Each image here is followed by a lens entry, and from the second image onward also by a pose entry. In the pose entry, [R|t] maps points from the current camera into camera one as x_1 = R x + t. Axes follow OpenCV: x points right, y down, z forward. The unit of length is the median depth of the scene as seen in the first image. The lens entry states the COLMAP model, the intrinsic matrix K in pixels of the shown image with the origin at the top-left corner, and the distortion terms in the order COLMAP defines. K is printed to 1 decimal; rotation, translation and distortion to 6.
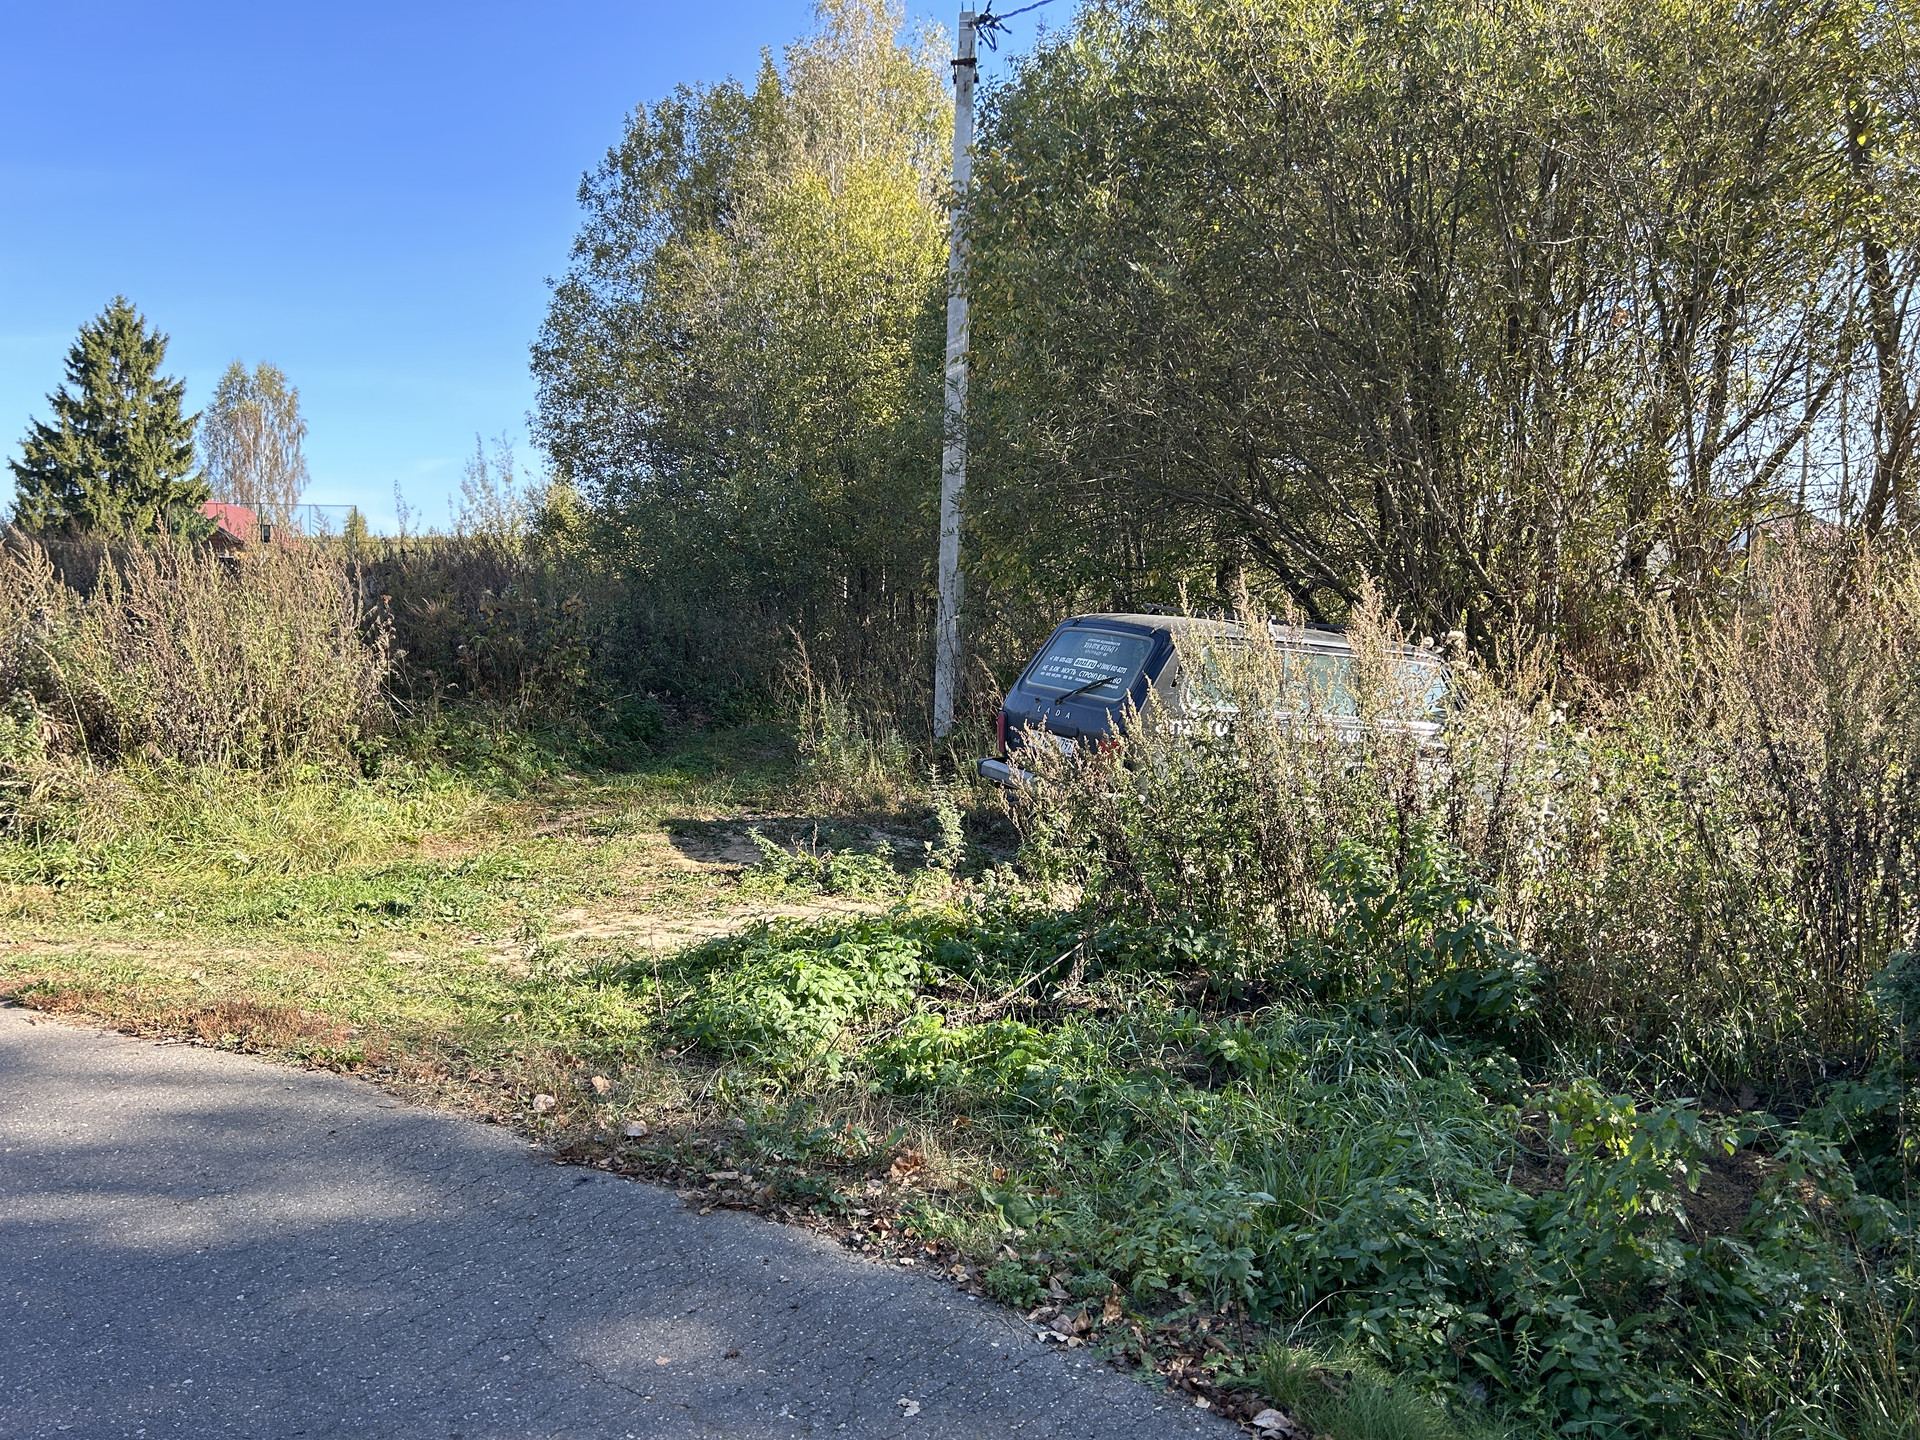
lens RADIAL K [[1434.9, 0, 955.3], [0, 1434.9, 729.0], [0, 0, 1]] dist [0.060776, -0.067830]
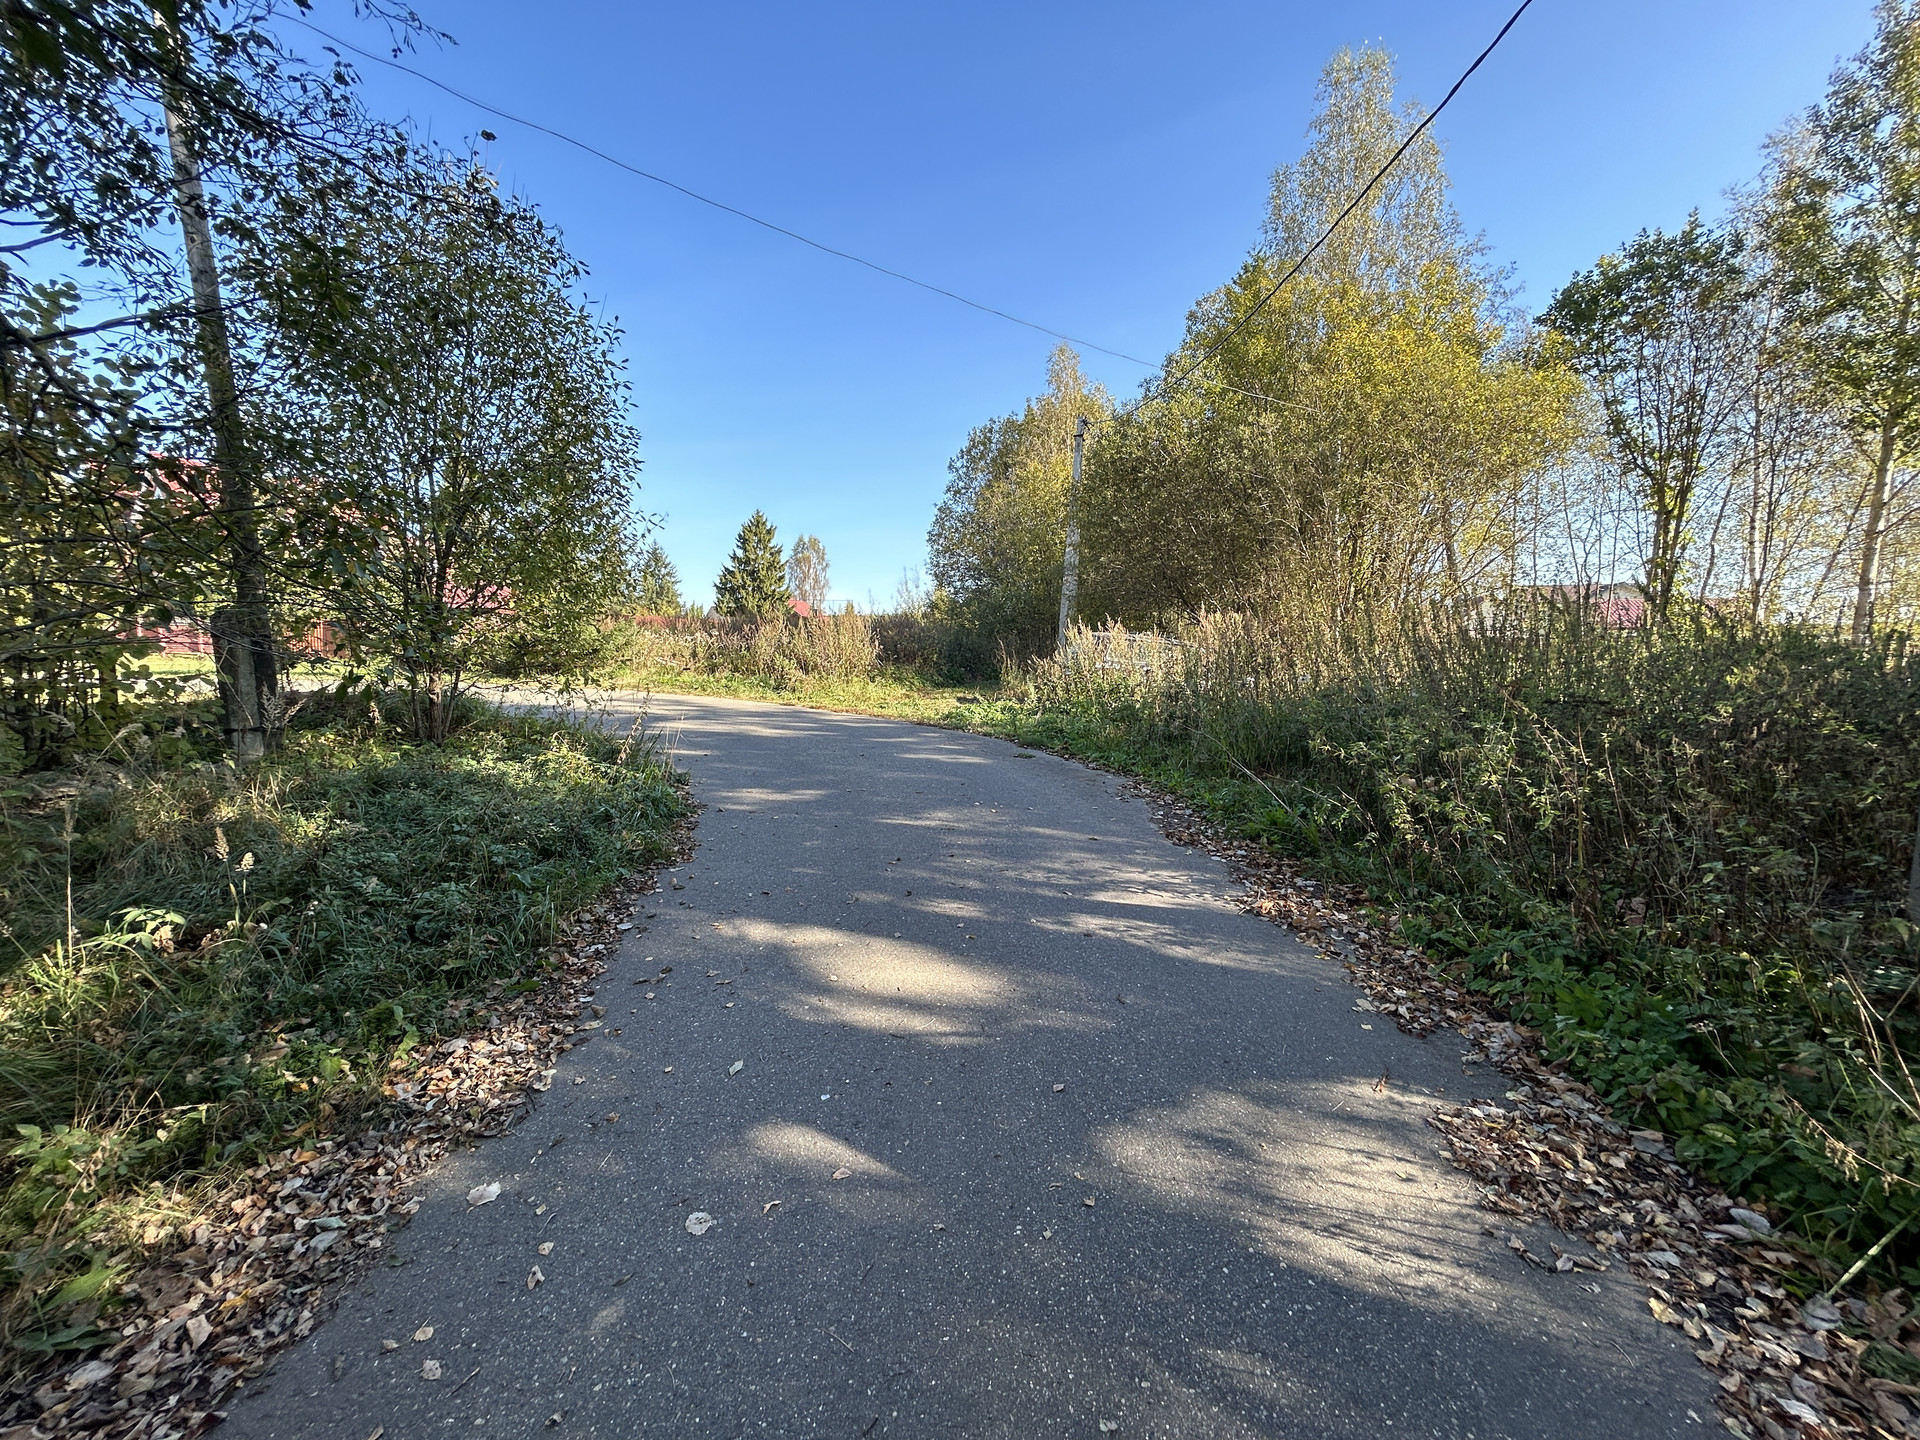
lens RADIAL K [[767.8, 0, 948.2], [0, 767.8, 719.9], [0, 0, 1]] dist [-0.003239, 0.000131]
pose [[0.966887, 0.026200, -0.253858, 0.431514], [-0.024558, 0.999652, 0.009636, 0.194144], [0.254022, -0.003082, 0.967194, -1.334034]]
